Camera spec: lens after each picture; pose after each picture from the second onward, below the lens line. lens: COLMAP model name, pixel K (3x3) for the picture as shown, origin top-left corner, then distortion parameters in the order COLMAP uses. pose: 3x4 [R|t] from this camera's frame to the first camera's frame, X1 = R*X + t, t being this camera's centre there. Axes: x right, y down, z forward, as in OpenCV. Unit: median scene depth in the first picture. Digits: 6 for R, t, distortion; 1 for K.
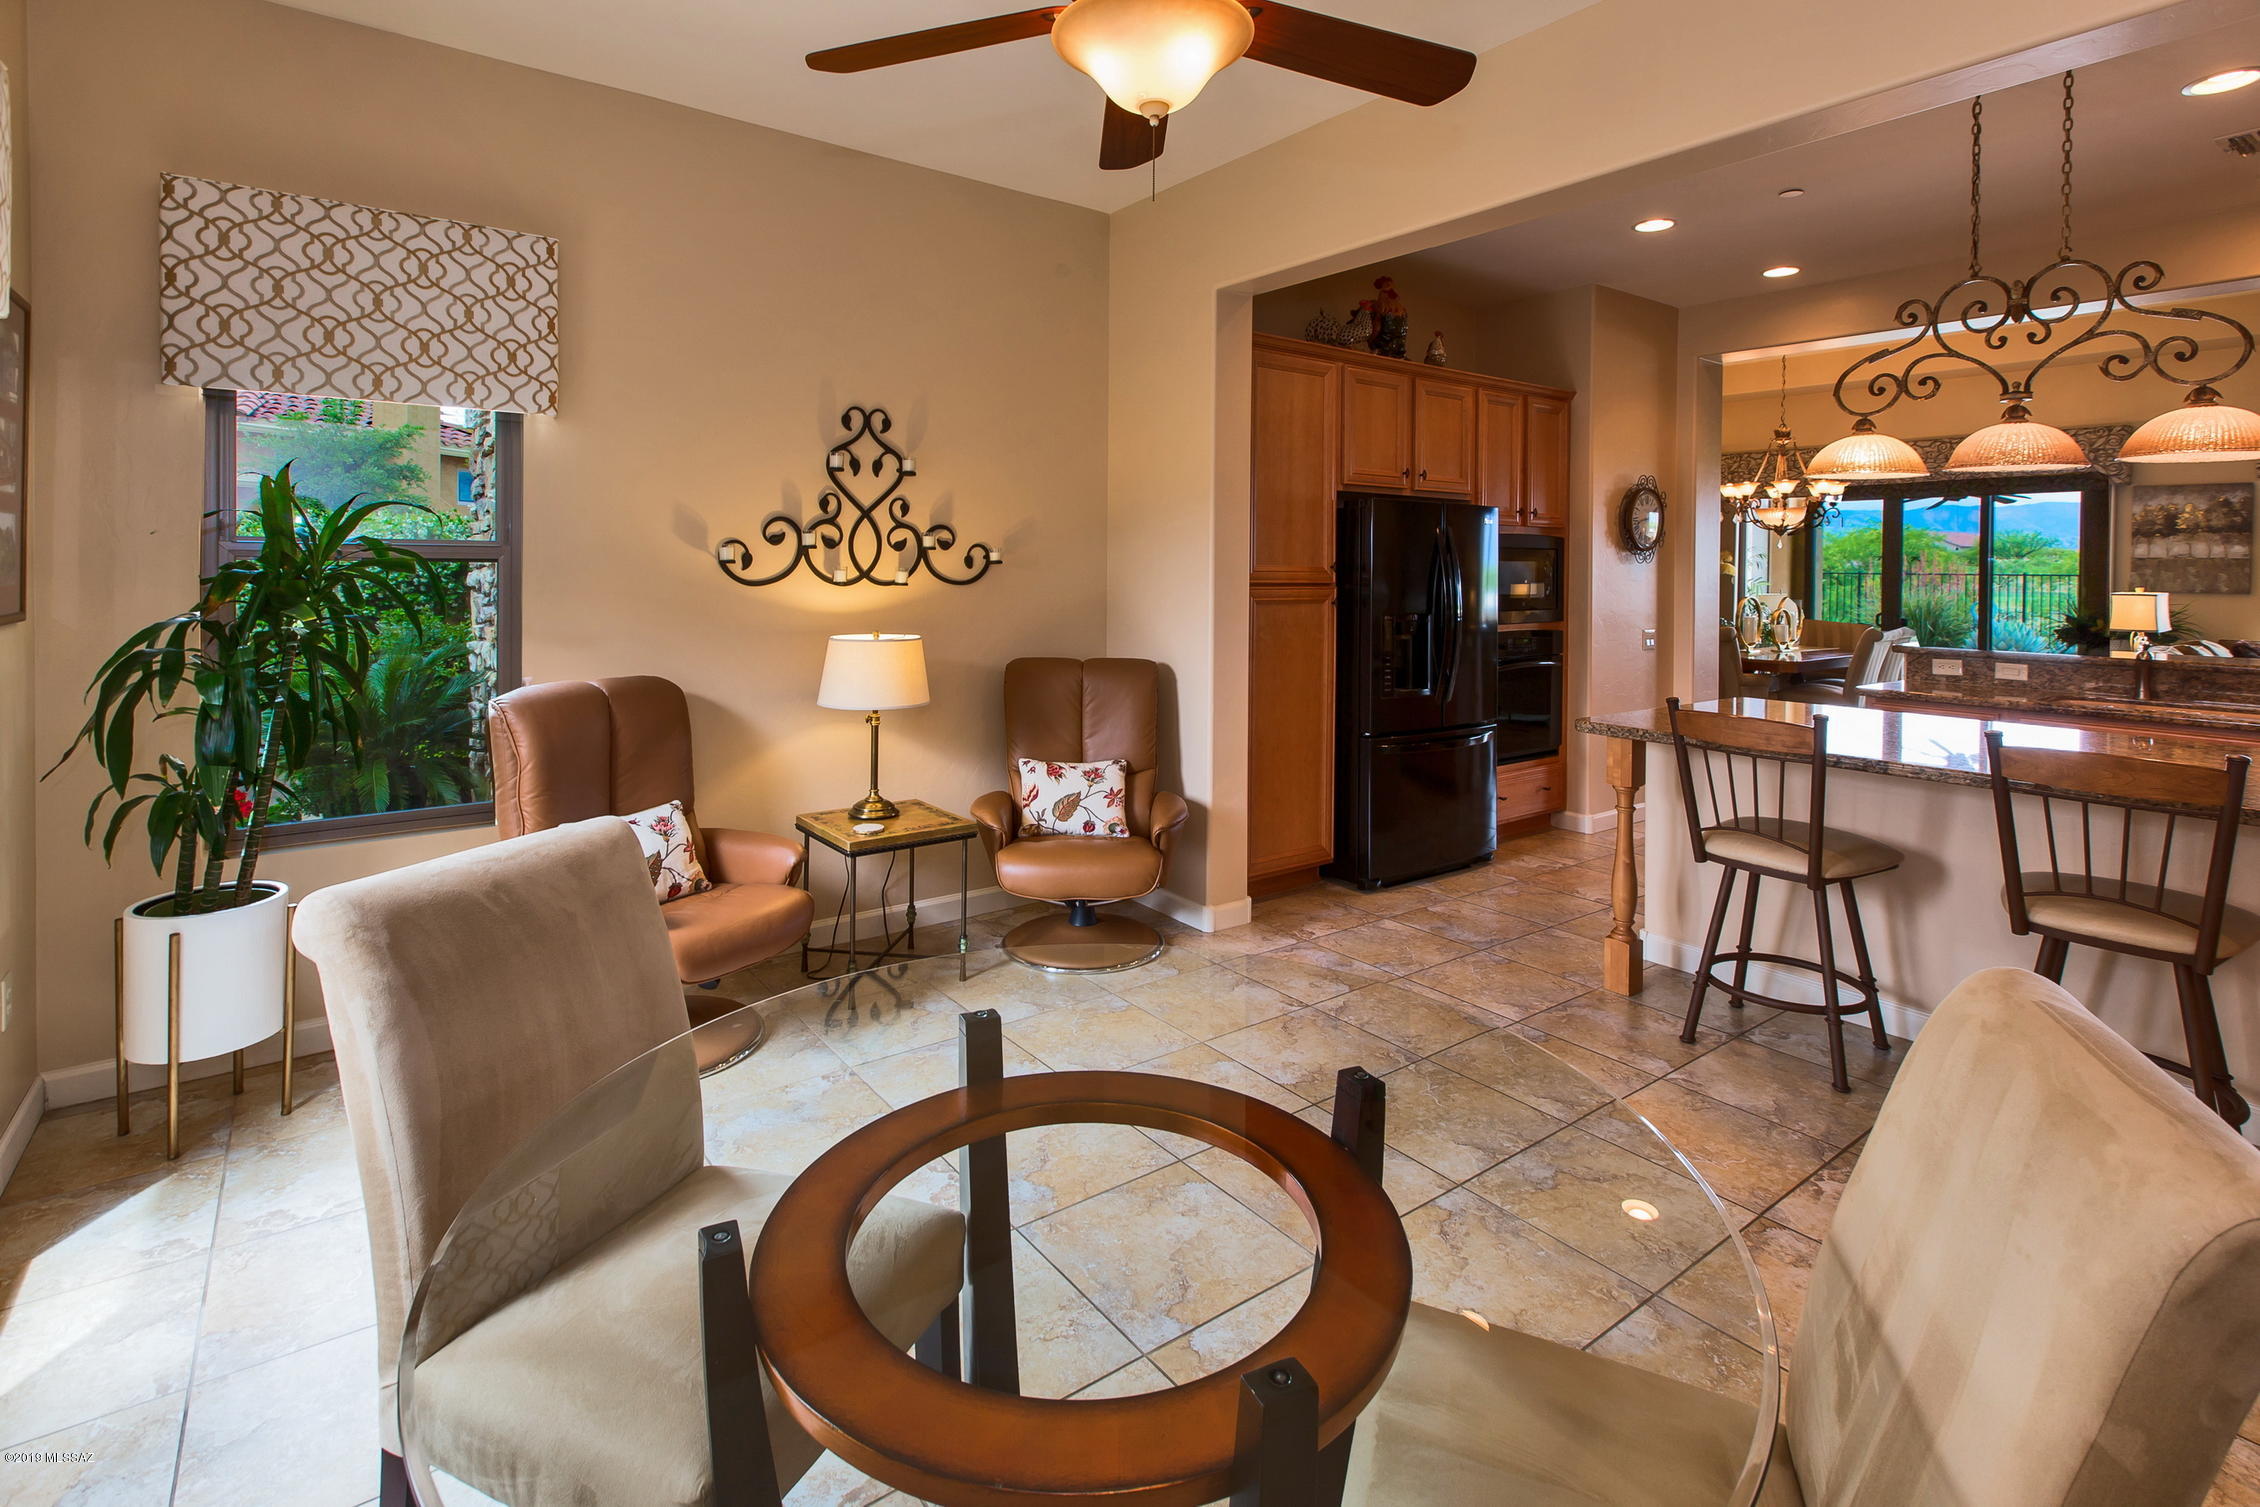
lens RADIAL K [[1074.8, 0, 1117.6], [0, 1074.8, 562.8], [0, 0, 1]] dist [0.002116, -0.000091]
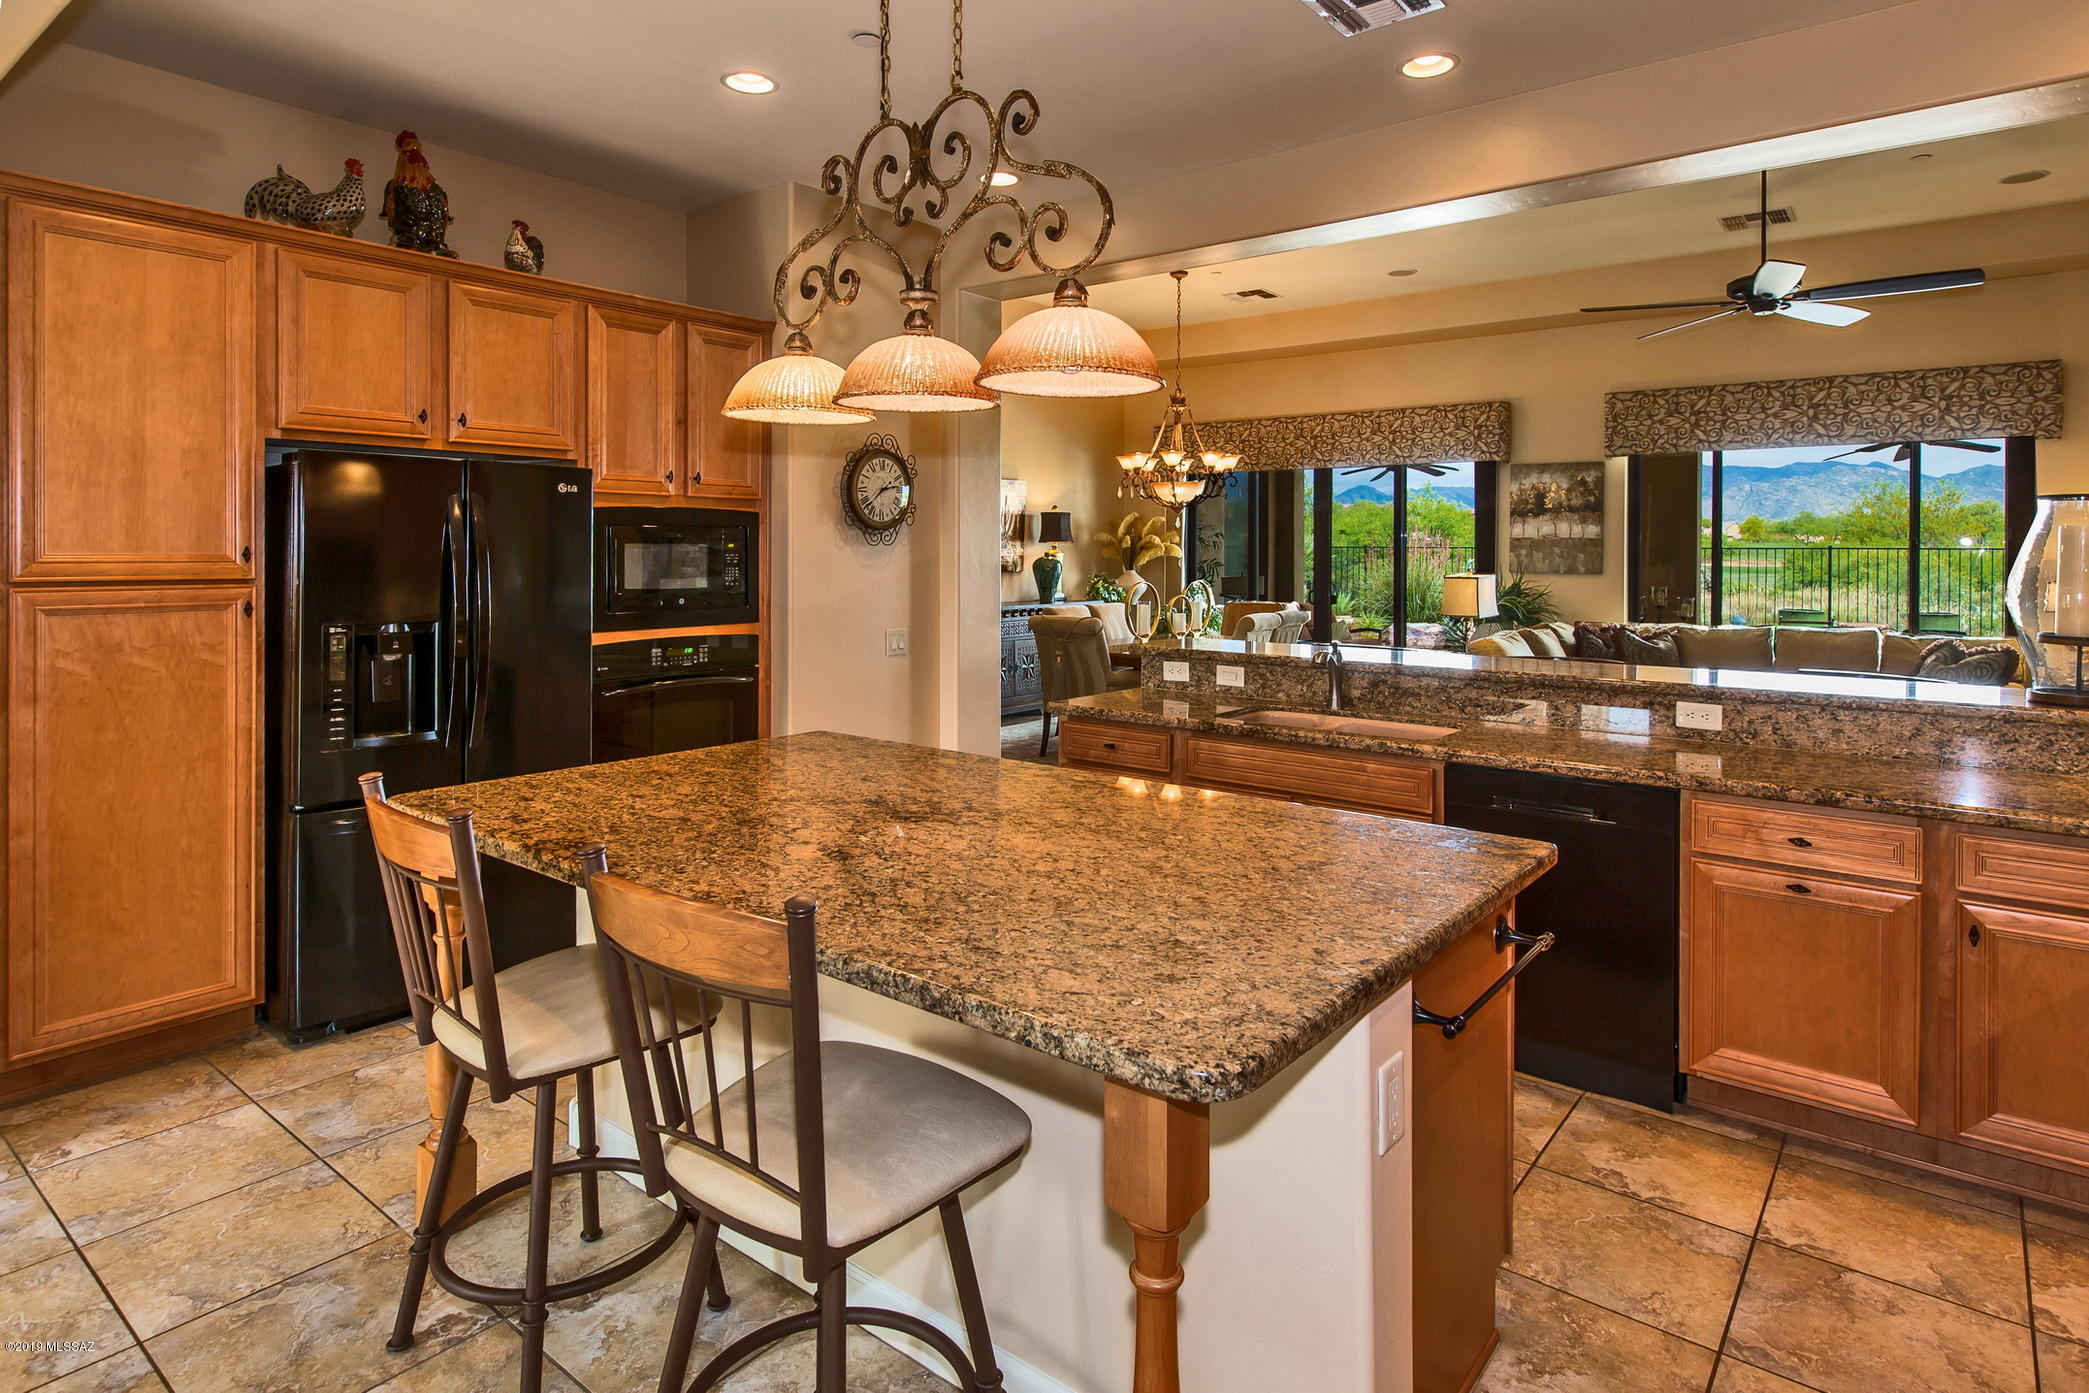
lens RADIAL K [[1166.7, 0, 1044.7], [0, 1166.7, 528.9], [0, 0, 1]] dist [0.004712, -0.002324]
pose [[0.962421, -0.000004, 0.271563, 0.363425], [0.003756, 0.999905, -0.013299, -0.000499], [-0.271537, 0.013819, 0.962329, 0.143727]]
